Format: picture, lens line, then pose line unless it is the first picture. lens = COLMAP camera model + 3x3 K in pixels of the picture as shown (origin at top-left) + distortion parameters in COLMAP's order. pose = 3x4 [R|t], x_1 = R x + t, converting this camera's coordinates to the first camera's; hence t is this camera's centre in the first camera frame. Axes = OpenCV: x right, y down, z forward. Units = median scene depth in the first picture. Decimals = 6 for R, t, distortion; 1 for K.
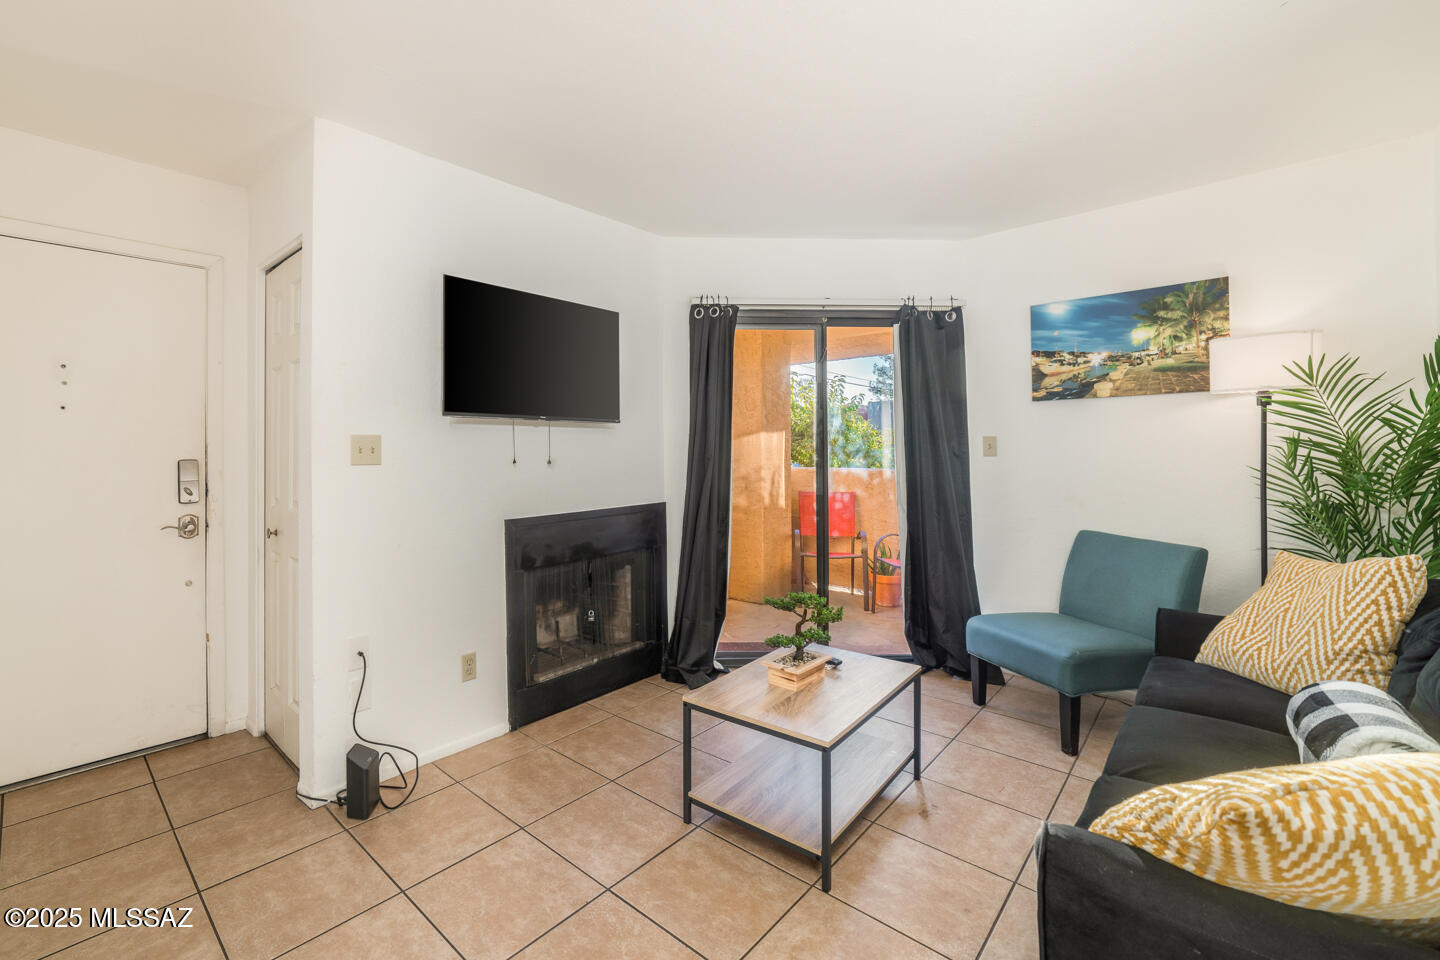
lens RADIAL K [[618.2, 0, 636.5], [0, 618.2, 447.3], [0, 0, 1]] dist [-0.017670, 0.005107]
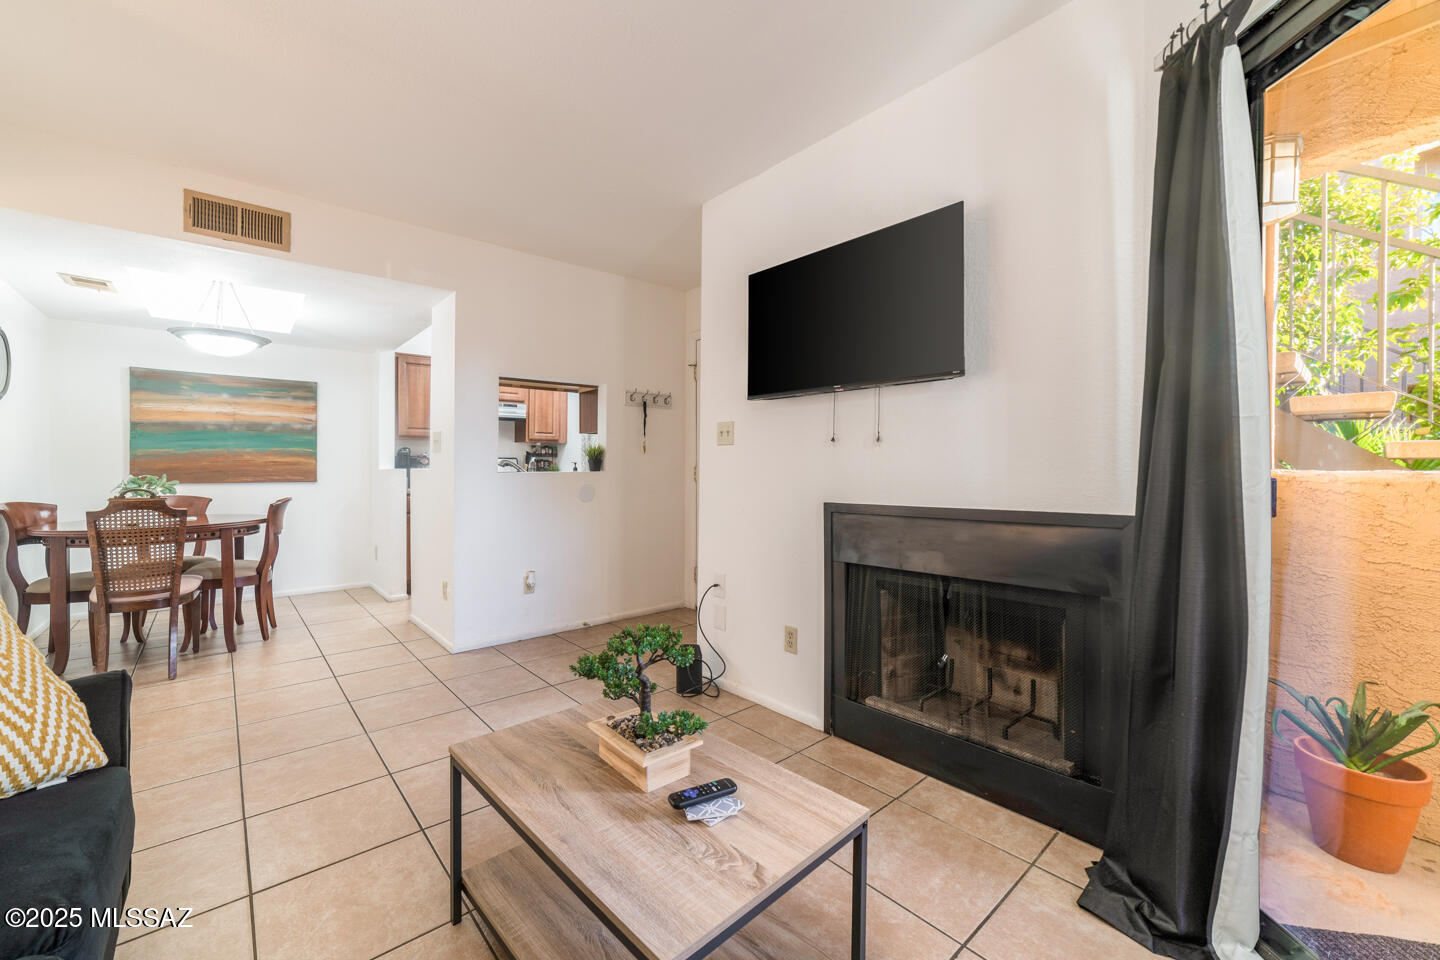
lens RADIAL K [[560.6, 0, 690.4], [0, 560.6, 467.9], [0, 0, 1]] dist [-0.020534, 0.005451]
pose [[-0.097536, 0.004040, -0.995224, 0.617126], [0.006018, 0.999976, 0.003470, 0.059385], [0.995214, -0.005650, -0.097558, 0.844792]]
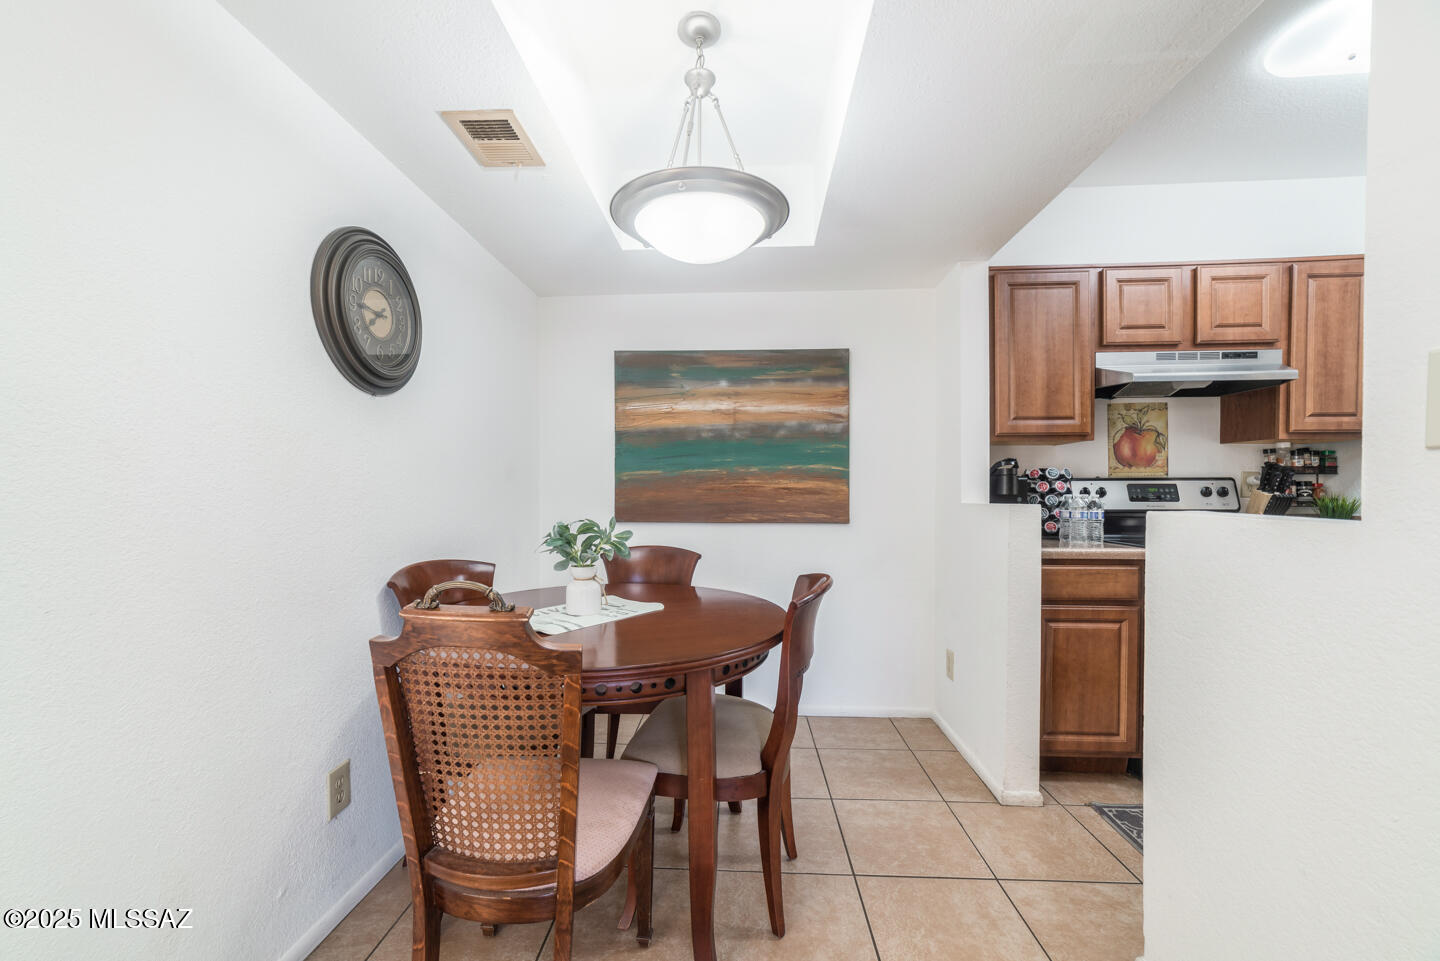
lens RADIAL K [[560.6, 0, 704.8], [0, 560.6, 486.8], [0, 0, 1]] dist [-0.020534, 0.005451]
pose [[-0.764591, 0.000531, -0.644516, -0.137972], [0.006004, 0.999962, -0.006299, 0.042097], [0.644488, -0.008686, -0.764565, 0.129778]]
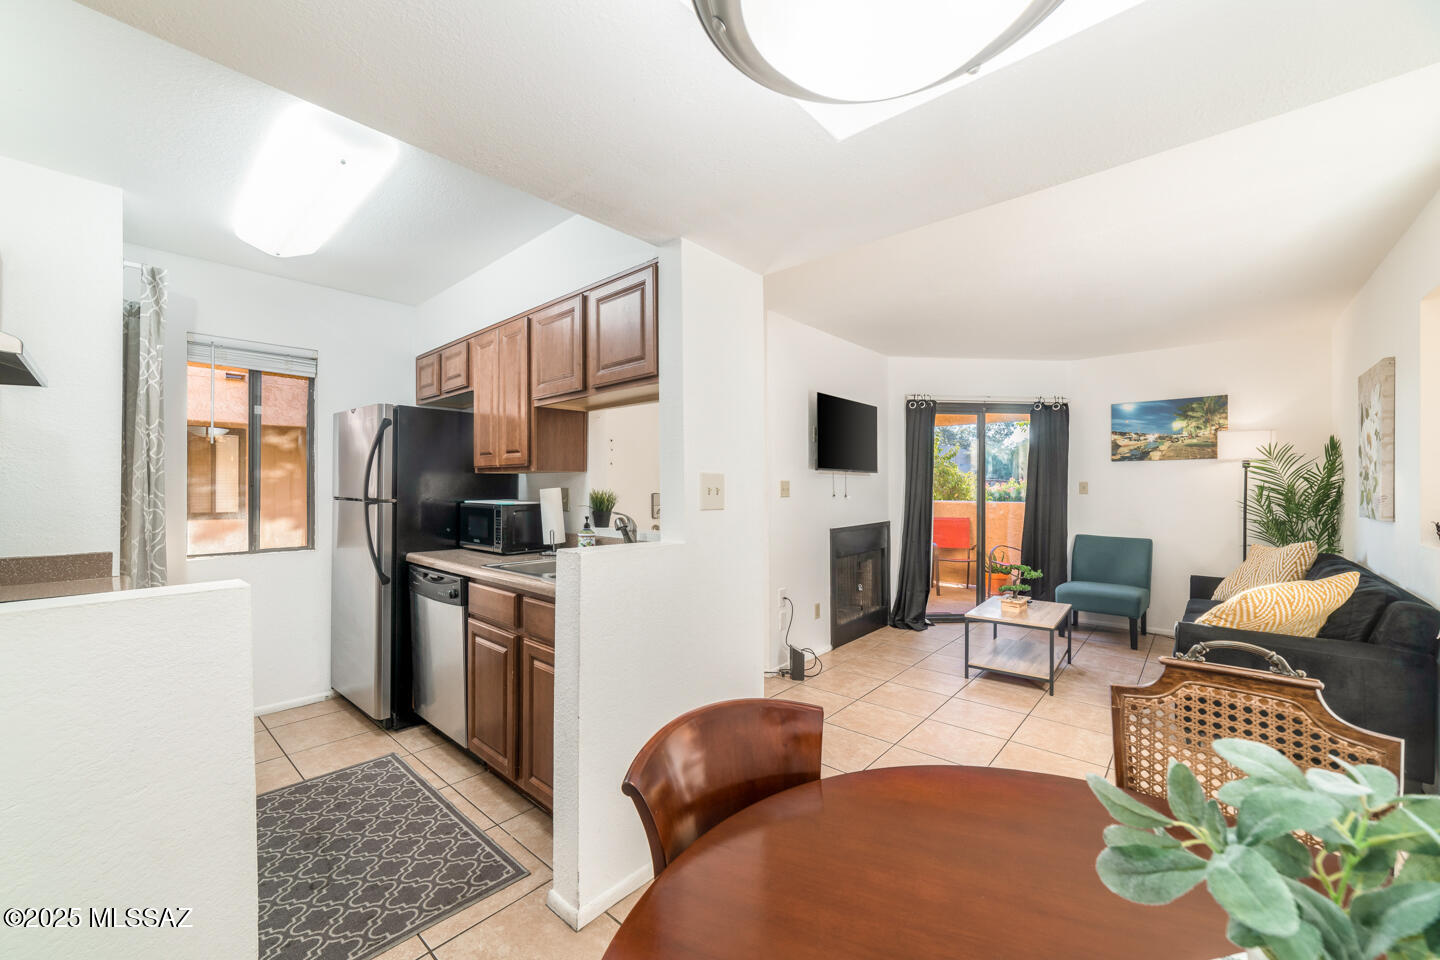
lens RADIAL K [[560.6, 0, 708.2], [0, 560.6, 488.3], [0, 0, 1]] dist [-0.020534, 0.005451]
pose [[0.999266, 0.006872, 0.037673, -0.594870], [-0.007269, 0.999920, 0.010391, -0.010671], [-0.037599, -0.010657, 0.999236, -0.549291]]
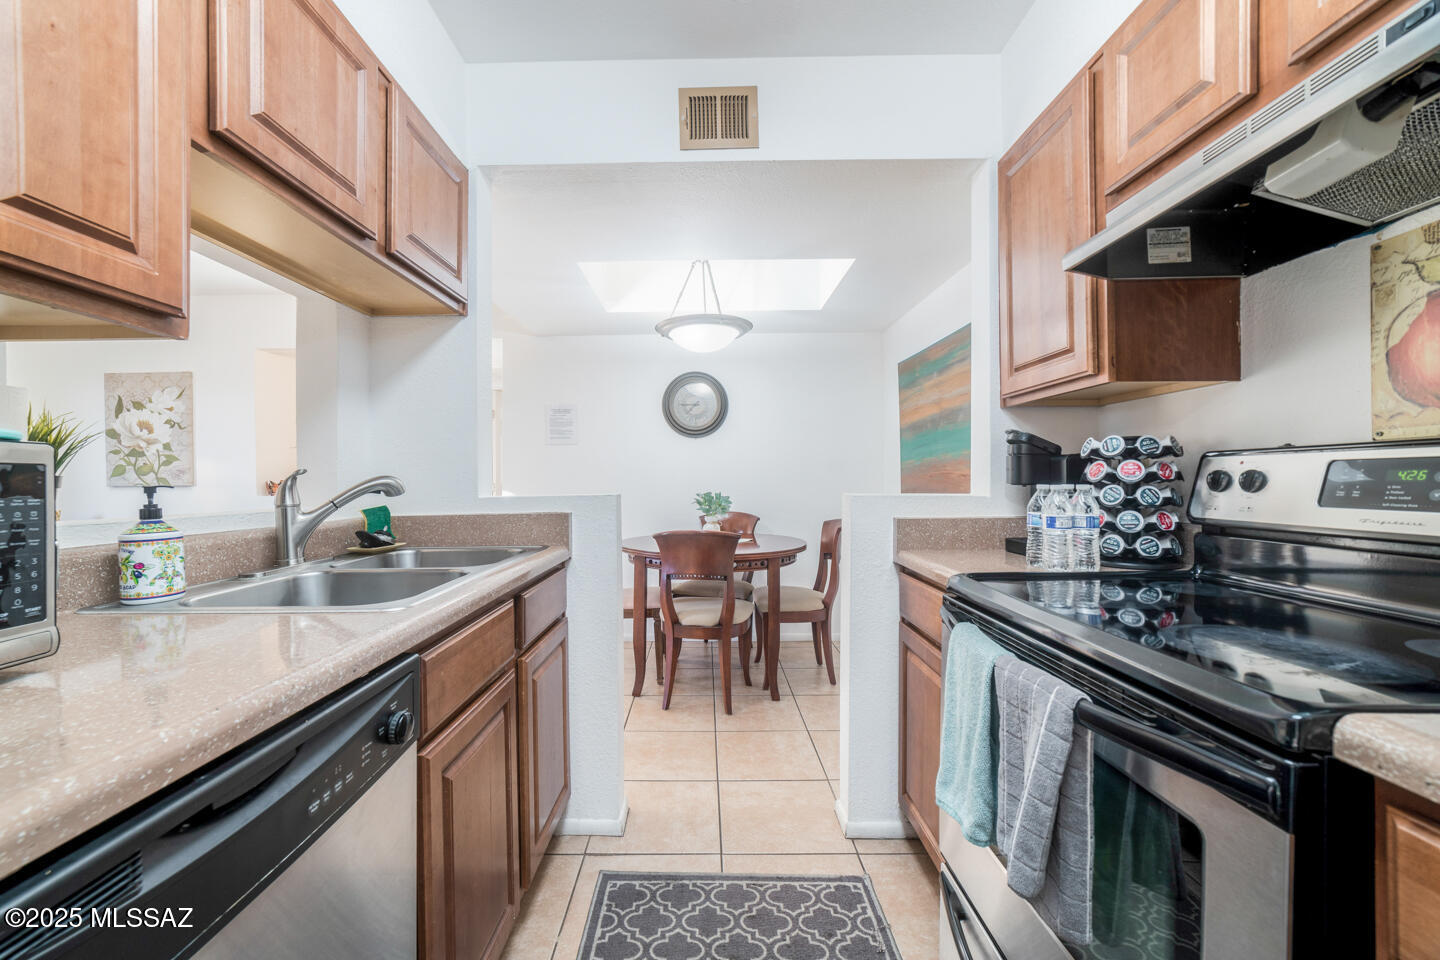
lens RADIAL K [[560.6, 0, 702.3], [0, 560.6, 479.3], [0, 0, 1]] dist [-0.020534, 0.005451]
pose [[-0.693869, 0.008409, 0.720052, -1.252681], [0.004872, 0.999964, -0.006983, 0.048827], [-0.720085, -0.001337, -0.693885, 0.410650]]
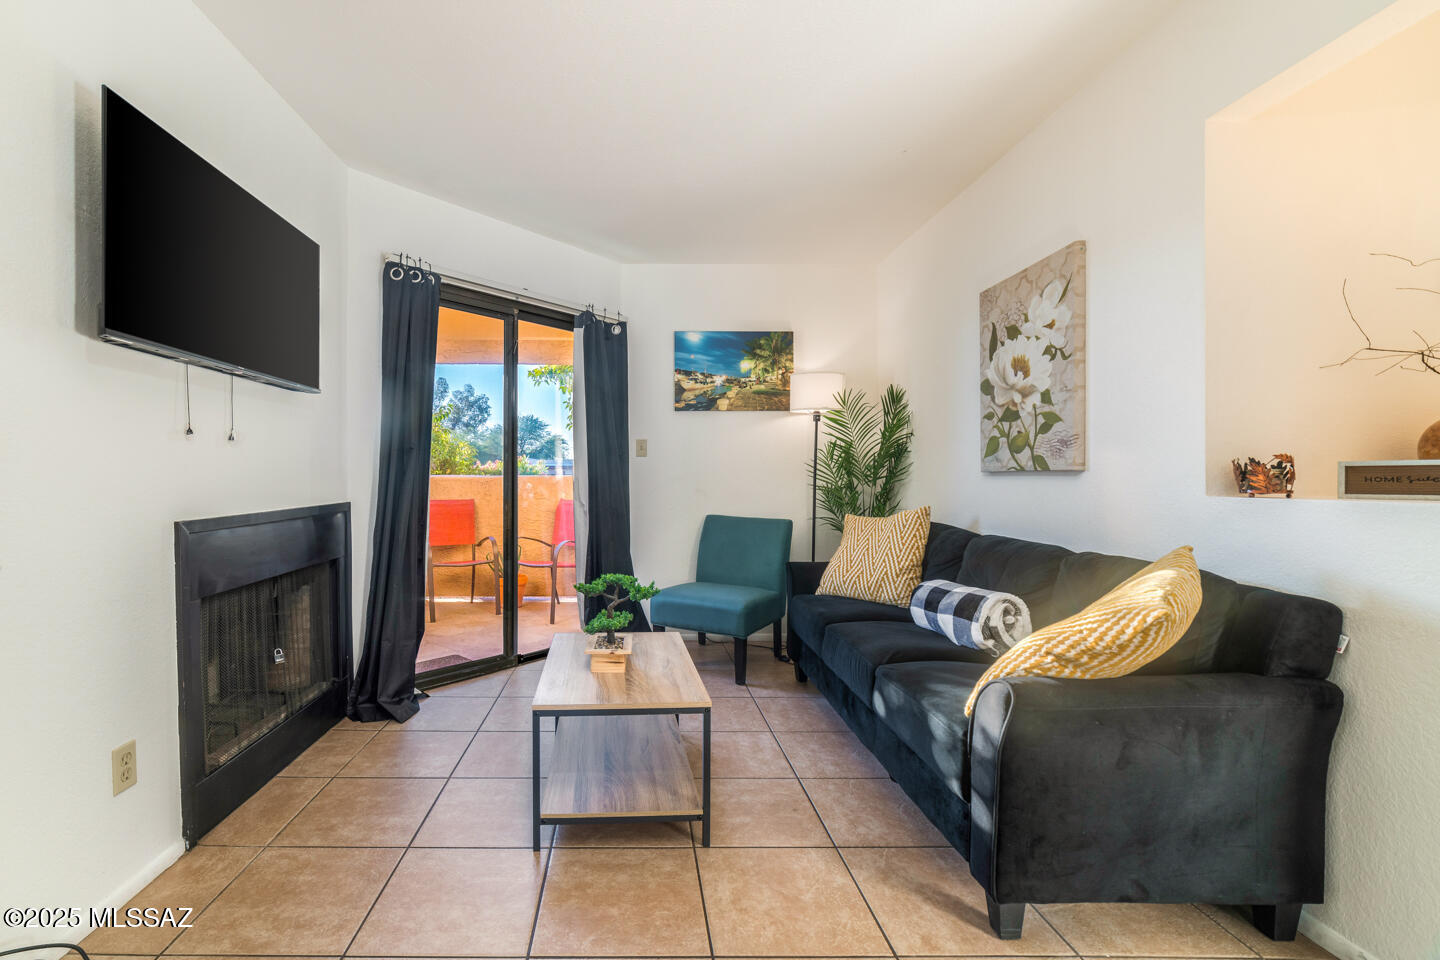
lens RADIAL K [[618.2, 0, 634.8], [0, 618.2, 482.7], [0, 0, 1]] dist [-0.017670, 0.005107]
pose [[0.713782, 0.000341, 0.700368, -0.304184], [-0.011507, 0.999871, 0.011241, 0.062427], [-0.700273, -0.016082, 0.713694, 0.215551]]
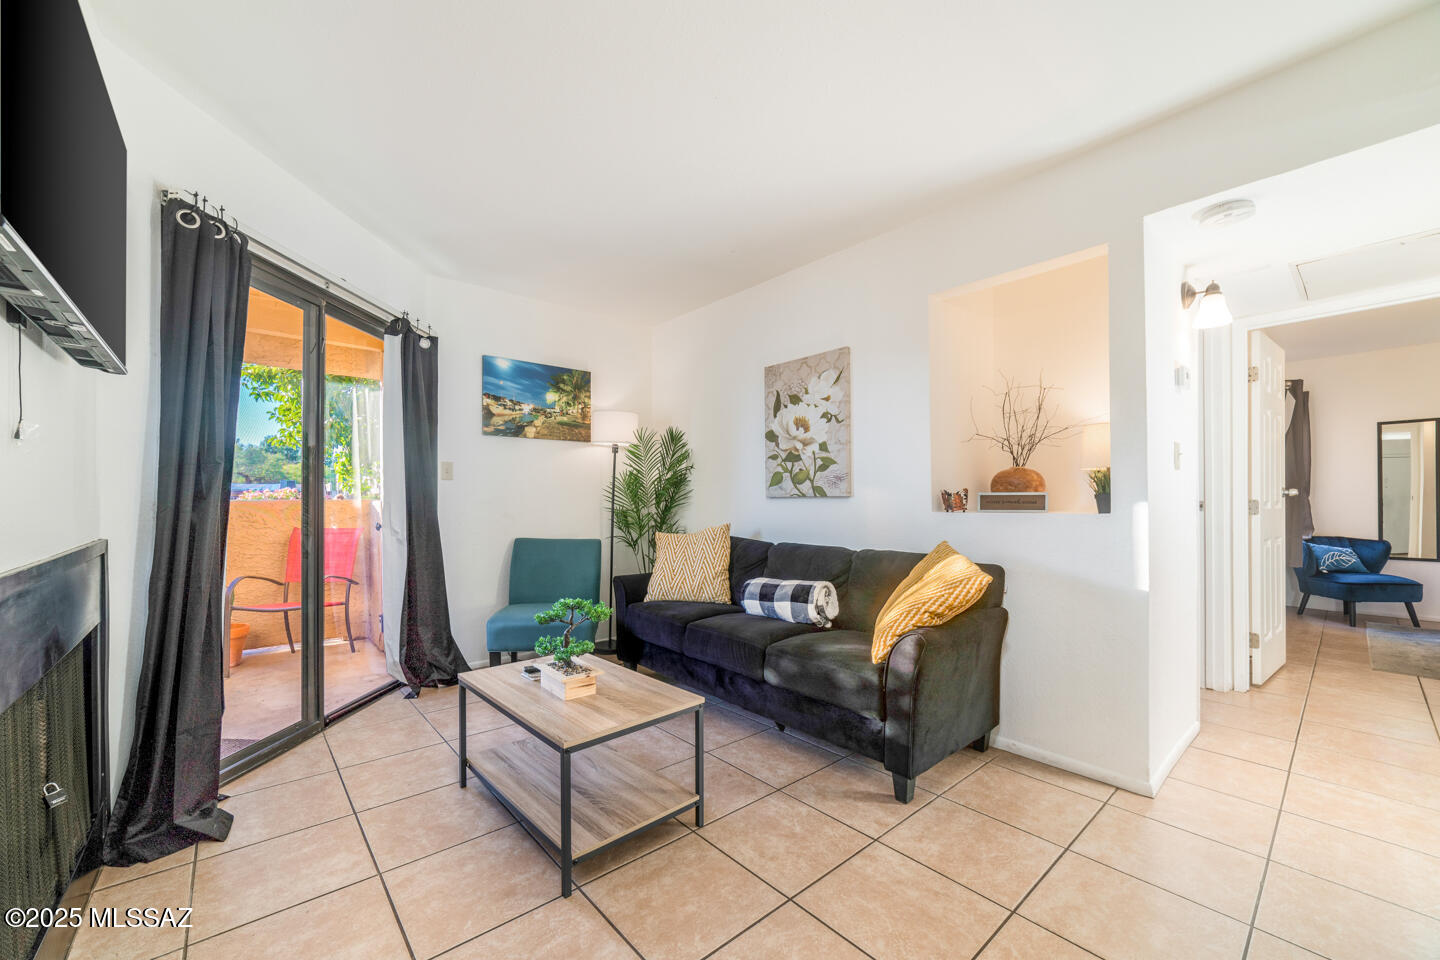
lens RADIAL K [[560.6, 0, 700.8], [0, 560.6, 499.1], [0, 0, 1]] dist [-0.020534, 0.005451]
pose [[0.099742, 0.010417, 0.994959, -0.458276], [-0.008818, 0.999915, -0.009584, 0.066866], [-0.994974, -0.007818, 0.099825, 0.544721]]
